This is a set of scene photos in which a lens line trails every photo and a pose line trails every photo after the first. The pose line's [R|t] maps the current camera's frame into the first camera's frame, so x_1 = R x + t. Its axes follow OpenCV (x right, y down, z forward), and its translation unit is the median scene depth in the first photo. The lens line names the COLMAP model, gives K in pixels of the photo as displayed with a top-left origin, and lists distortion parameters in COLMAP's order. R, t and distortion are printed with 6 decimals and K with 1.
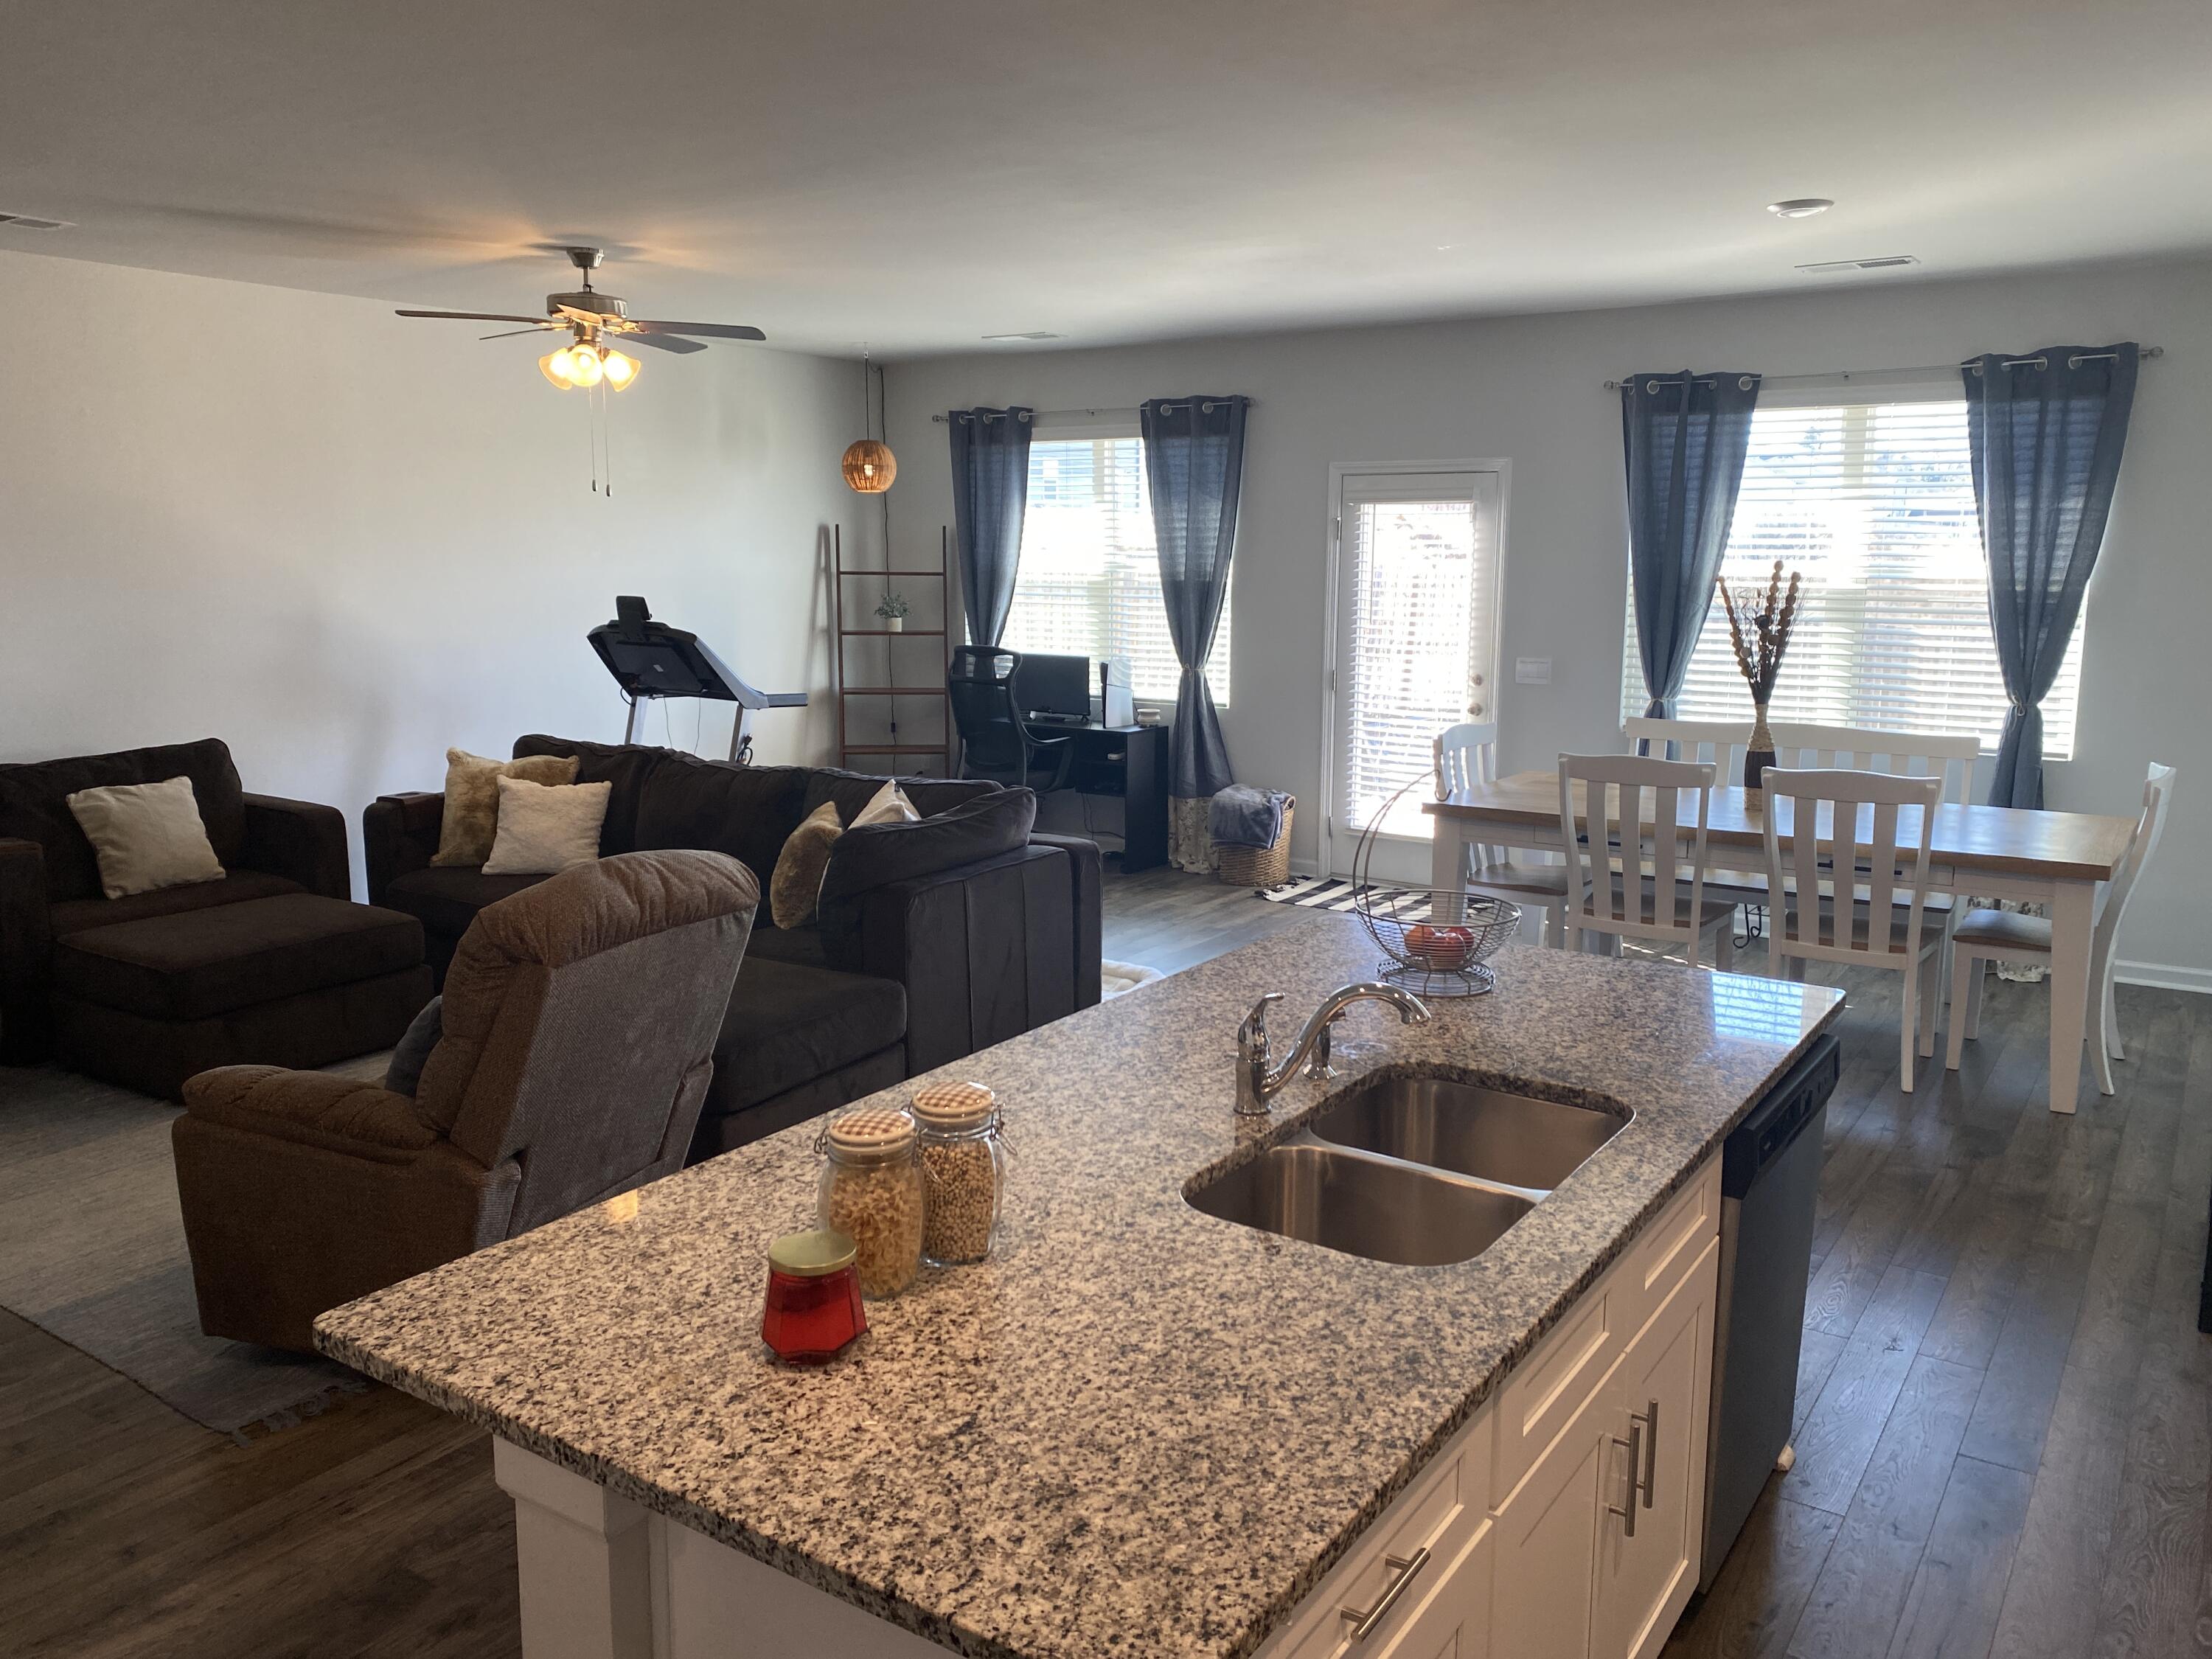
lens RADIAL K [[1657.5, 0, 1102.8], [0, 1657.5, 824.7], [0, 0, 1]] dist [0.094674, -0.116940]
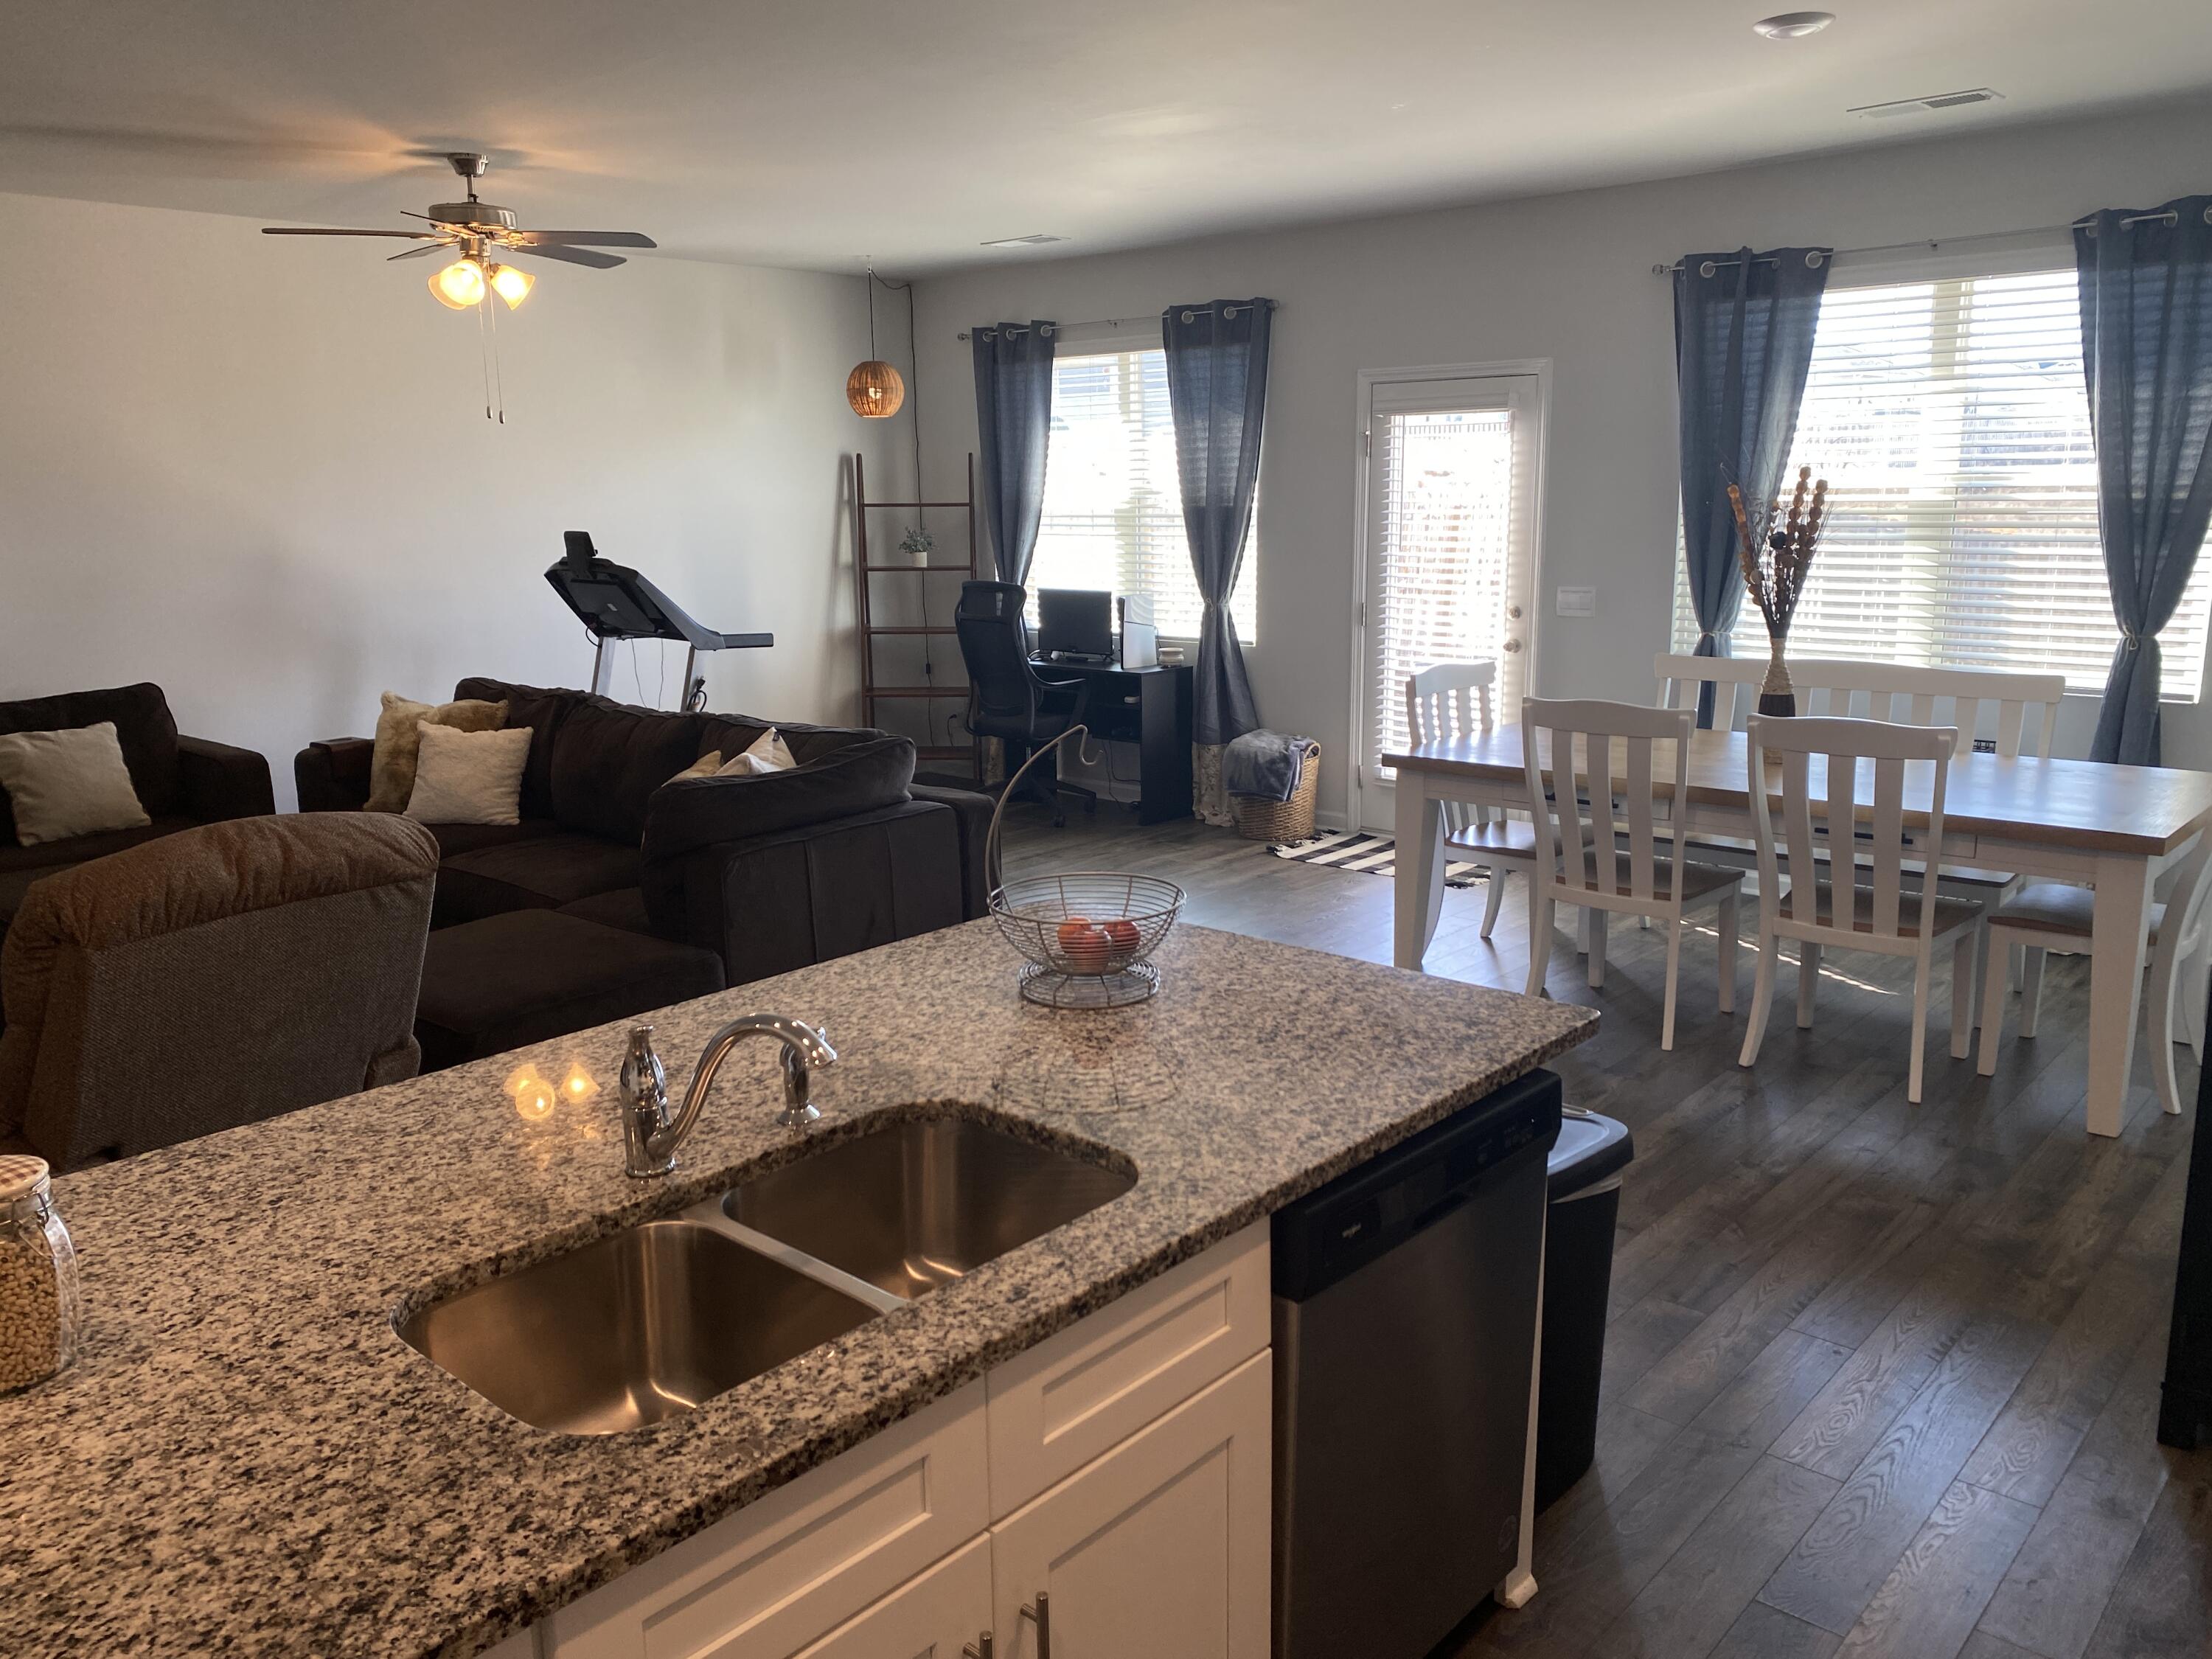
lens RADIAL K [[1660.2, 0, 1099.9], [0, 1660.2, 837.1], [0, 0, 1]] dist [0.055150, -0.038517]
pose [[0.990203, 0.010279, -0.139258, 0.154020], [-0.004032, 0.998976, 0.045068, -0.007471], [0.139579, -0.044064, 0.989230, 0.098760]]
